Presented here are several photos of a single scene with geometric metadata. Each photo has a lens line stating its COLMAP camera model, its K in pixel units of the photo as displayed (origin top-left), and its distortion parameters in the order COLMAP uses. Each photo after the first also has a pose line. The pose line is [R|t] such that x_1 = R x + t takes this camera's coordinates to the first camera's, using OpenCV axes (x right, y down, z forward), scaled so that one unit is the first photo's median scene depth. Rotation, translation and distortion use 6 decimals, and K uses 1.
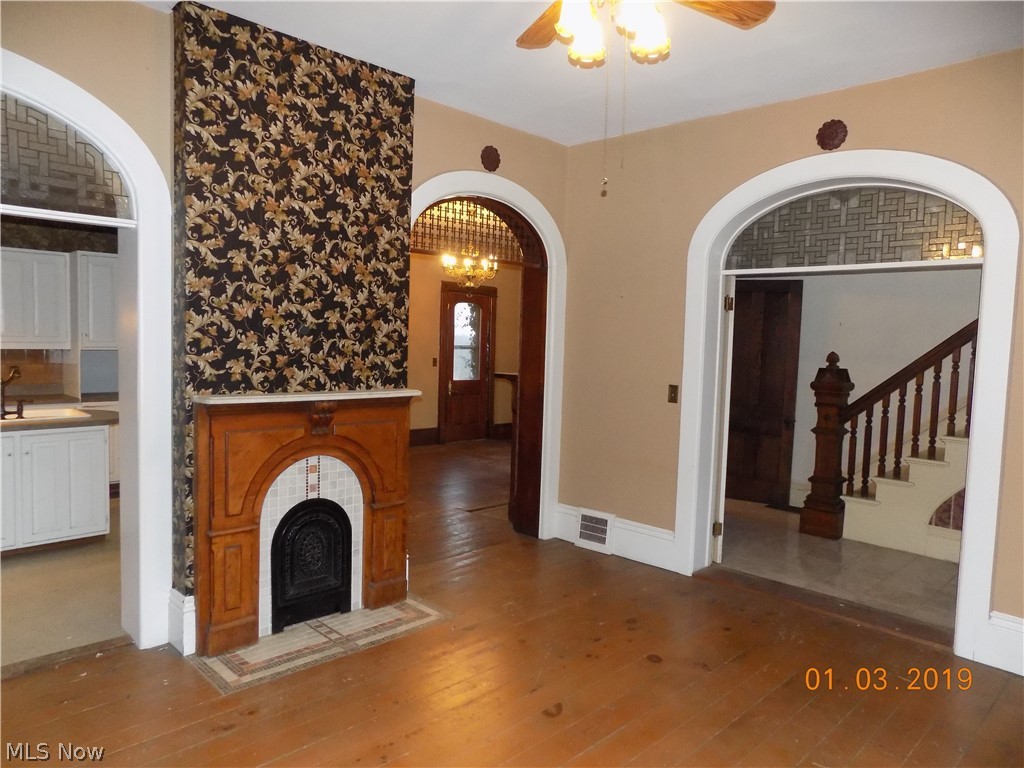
lens RADIAL K [[698.7, 0, 511.3], [0, 698.7, 383.7], [0, 0, 1]] dist [-0.006068, -0.000506]
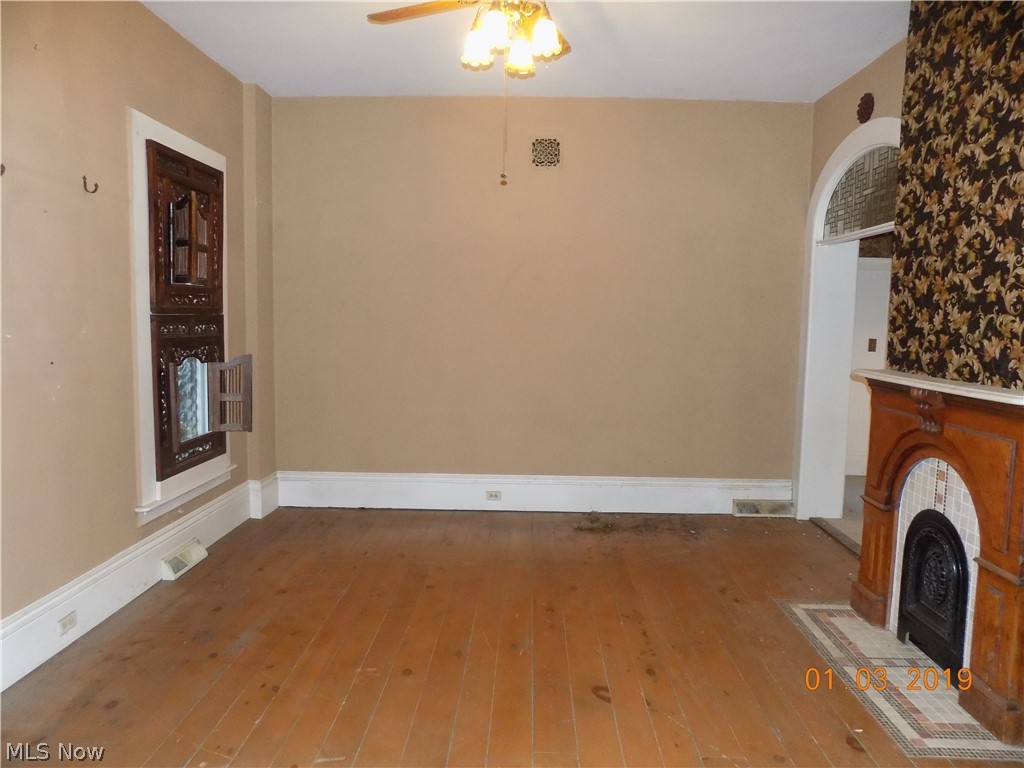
lens RADIAL K [[698.7, 0, 511.7], [0, 698.7, 382.5], [0, 0, 1]] dist [-0.006068, -0.000506]
pose [[-0.722914, 0.023498, -0.690539, 0.635710], [-0.084285, 0.988959, 0.121889, -0.041262], [0.685778, 0.146317, -0.712951, 1.226276]]
